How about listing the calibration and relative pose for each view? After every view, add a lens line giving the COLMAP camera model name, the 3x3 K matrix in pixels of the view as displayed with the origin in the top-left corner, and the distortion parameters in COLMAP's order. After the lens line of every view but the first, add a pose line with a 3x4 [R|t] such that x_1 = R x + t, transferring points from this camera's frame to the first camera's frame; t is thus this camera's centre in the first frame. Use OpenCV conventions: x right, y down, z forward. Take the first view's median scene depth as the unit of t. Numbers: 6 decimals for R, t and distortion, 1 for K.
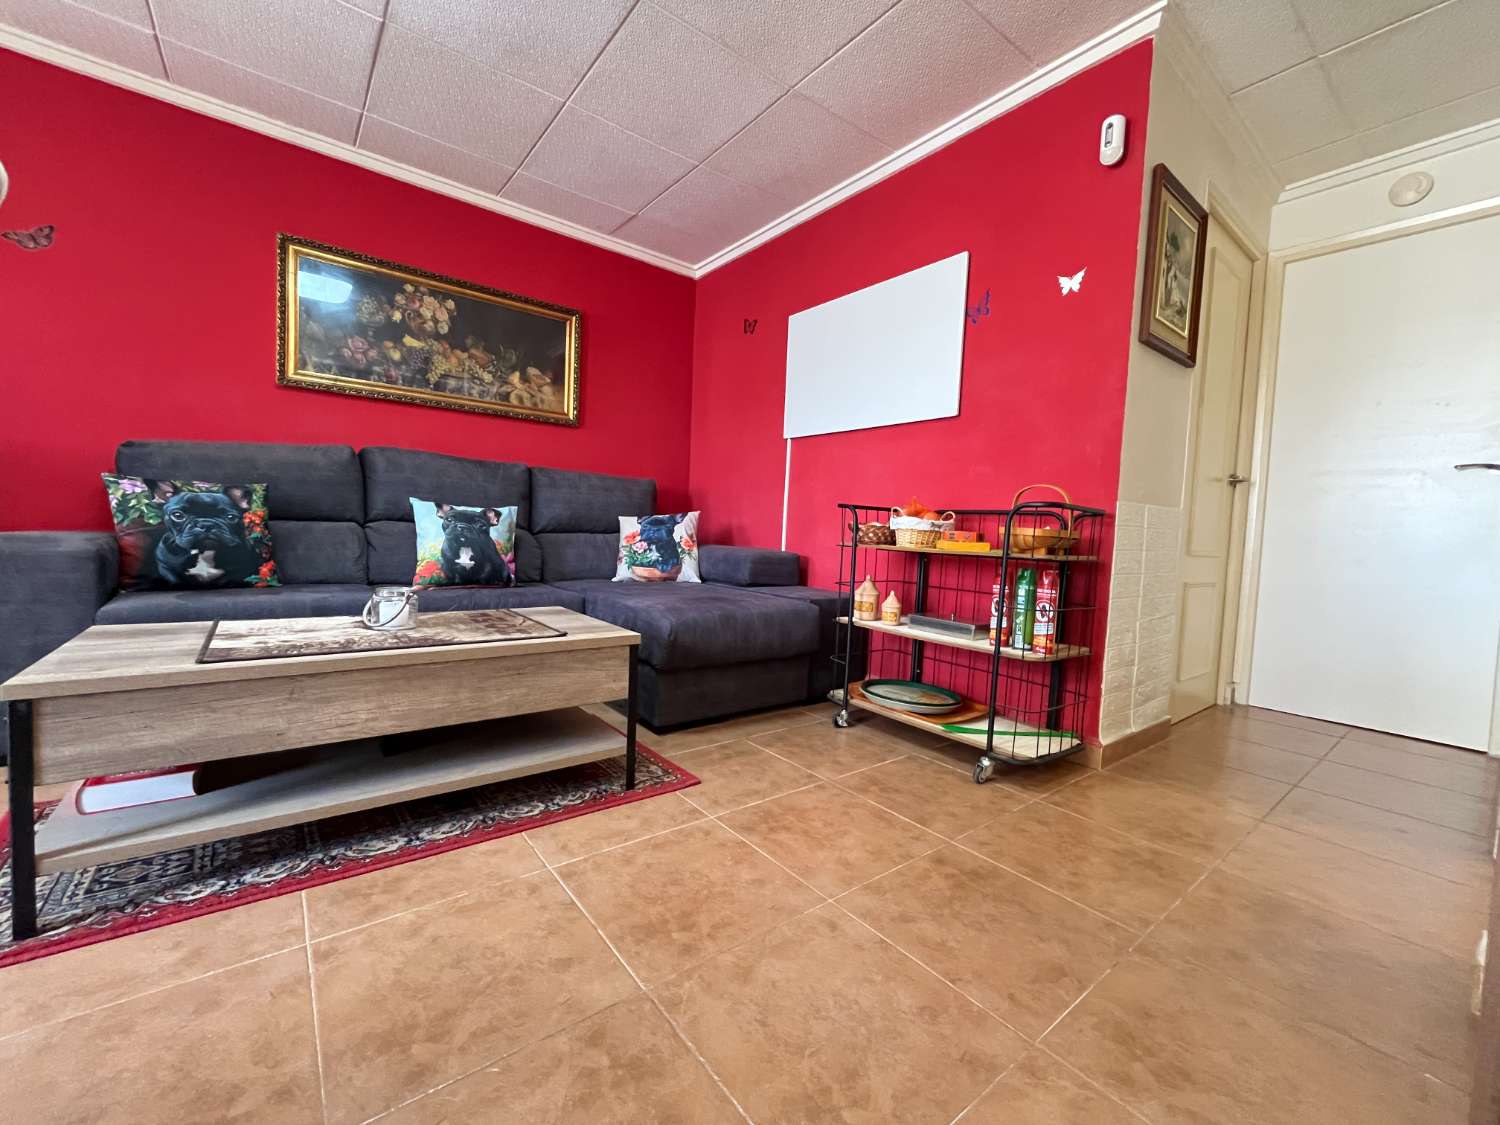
lens RADIAL K [[611.0, 0, 749.4], [0, 611.0, 565.1], [0, 0, 1]] dist [-0.002590, -0.000471]
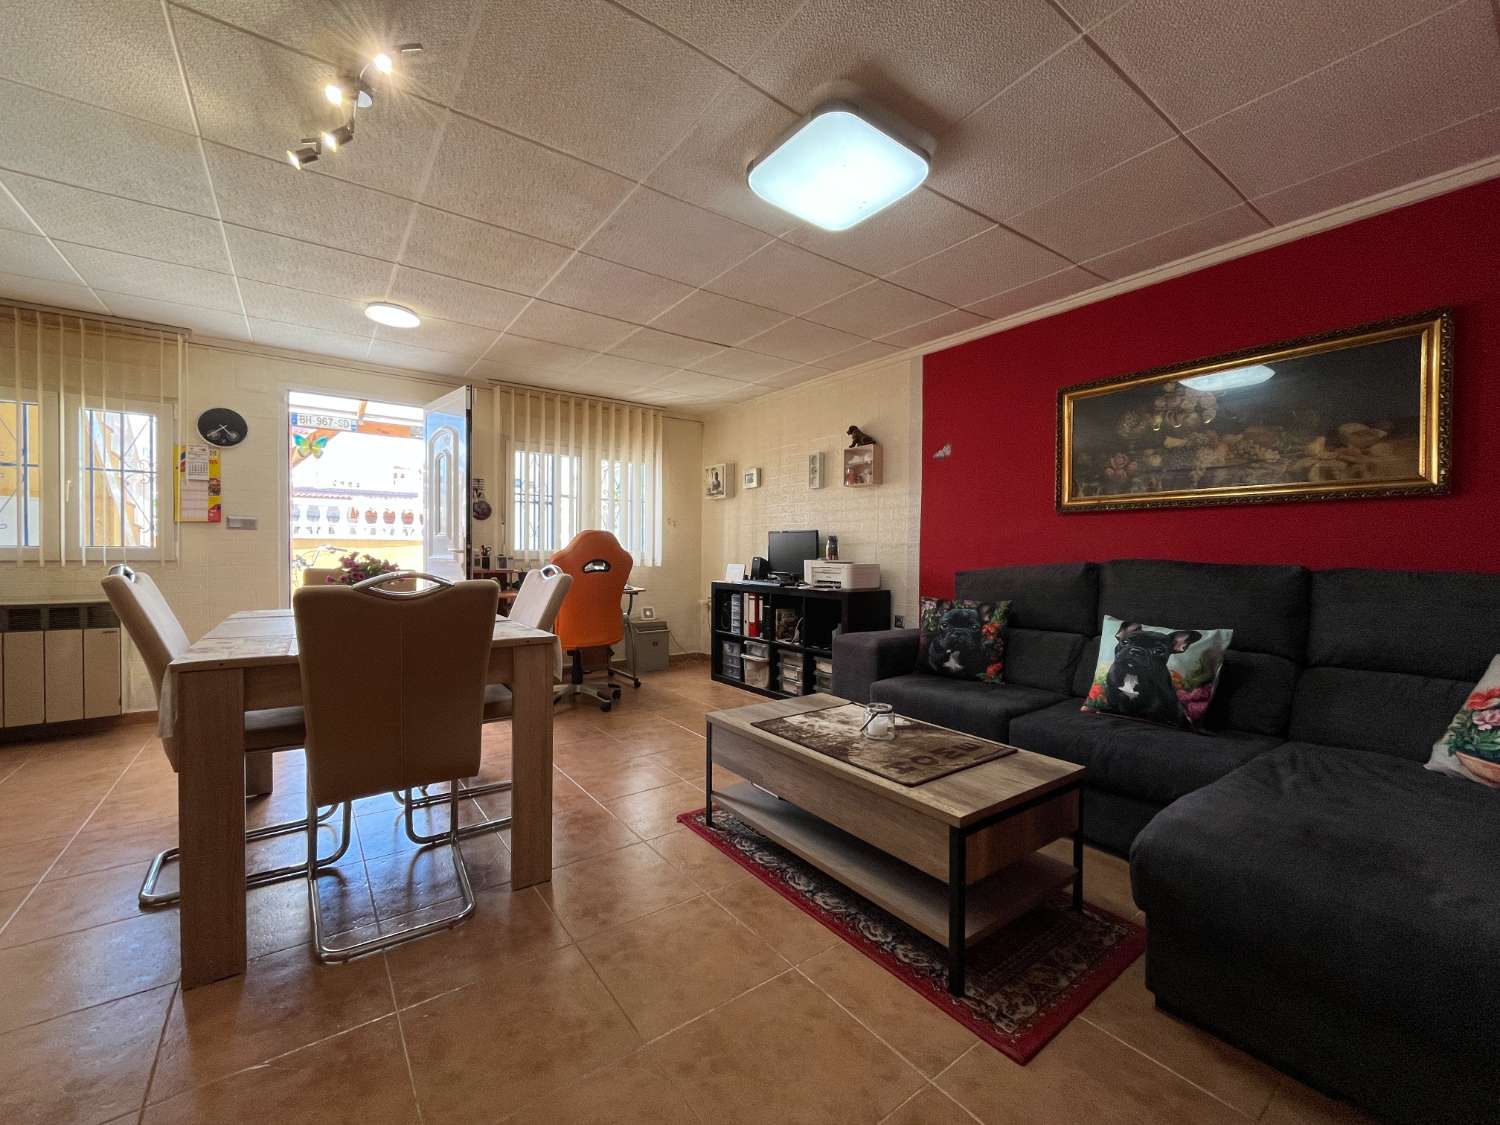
lens RADIAL K [[611.0, 0, 740.7], [0, 611.0, 563.0], [0, 0, 1]] dist [-0.002590, -0.000471]
pose [[-0.034266, -0.032187, -0.998894, 0.440926], [-0.072219, 0.996948, -0.029647, -0.121137], [0.996800, 0.071123, -0.036486, 0.440644]]
